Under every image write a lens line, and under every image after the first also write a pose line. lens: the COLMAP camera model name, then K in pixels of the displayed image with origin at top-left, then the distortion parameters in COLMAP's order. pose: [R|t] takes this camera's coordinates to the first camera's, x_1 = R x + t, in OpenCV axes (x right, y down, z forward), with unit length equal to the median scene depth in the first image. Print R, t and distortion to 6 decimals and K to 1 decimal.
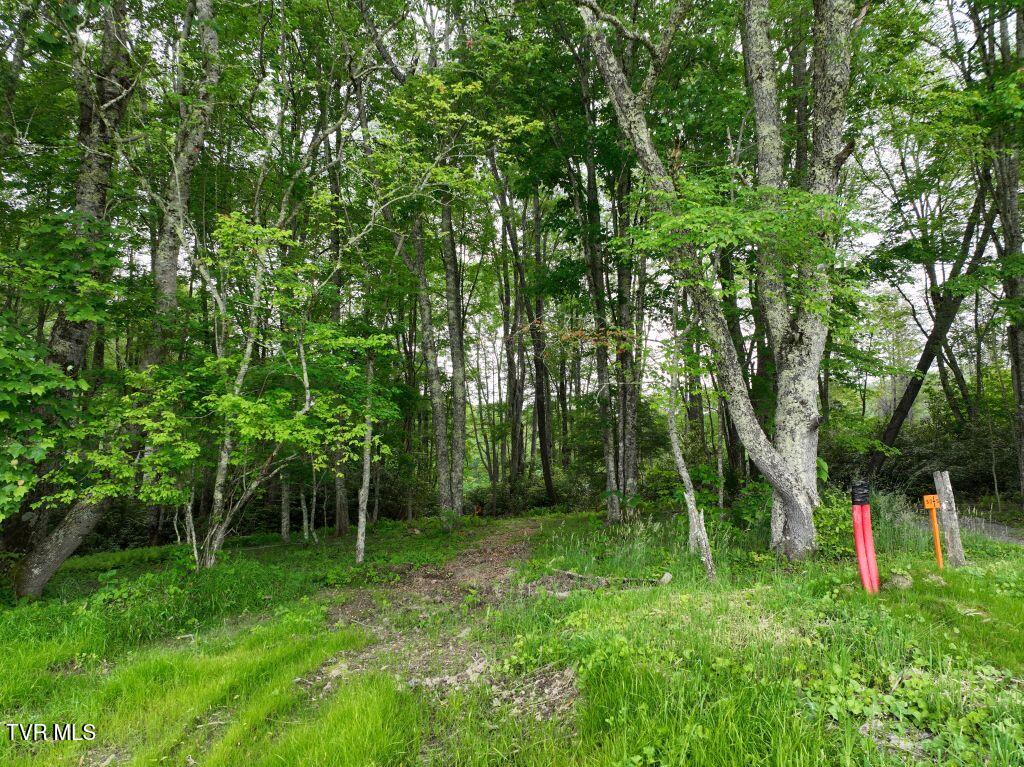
lens RADIAL K [[717.8, 0, 511.1], [0, 717.8, 382.1], [0, 0, 1]] dist [-0.000309, 0.021897]
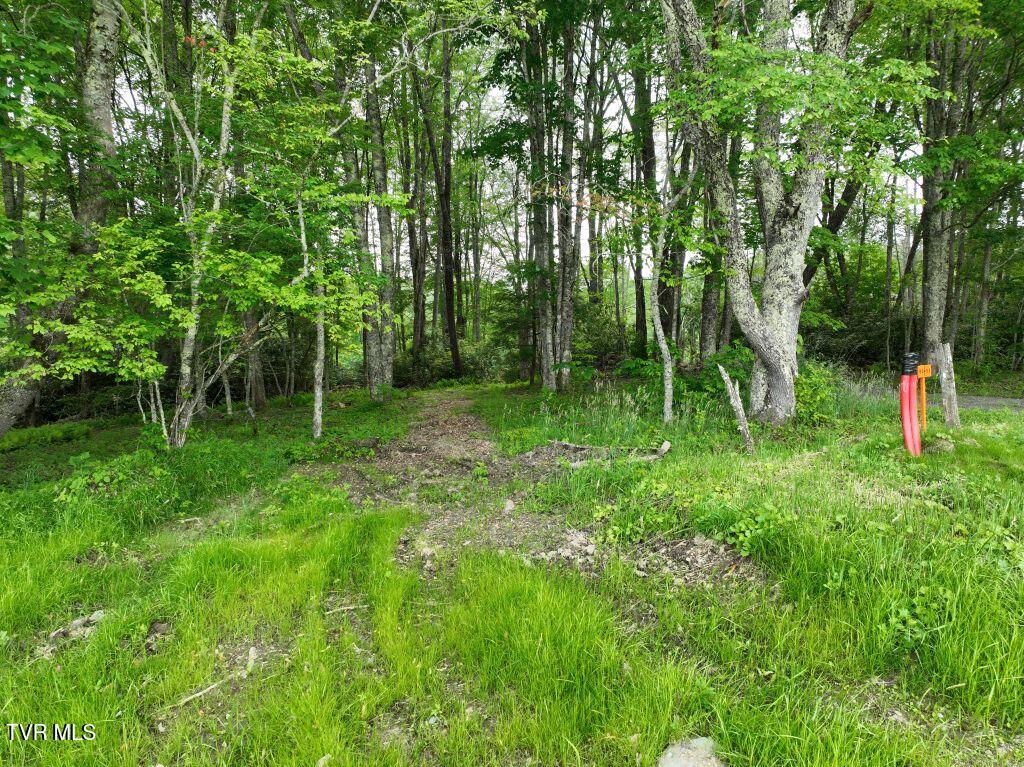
lens RADIAL K [[717.8, 0, 512.1], [0, 717.8, 383.5], [0, 0, 1]] dist [-0.000309, 0.021897]
pose [[0.984521, -0.009432, 0.175015, -0.167516], [-0.021916, 0.984089, 0.176321, 0.006178], [-0.173893, -0.177427, 0.968649, 0.048822]]
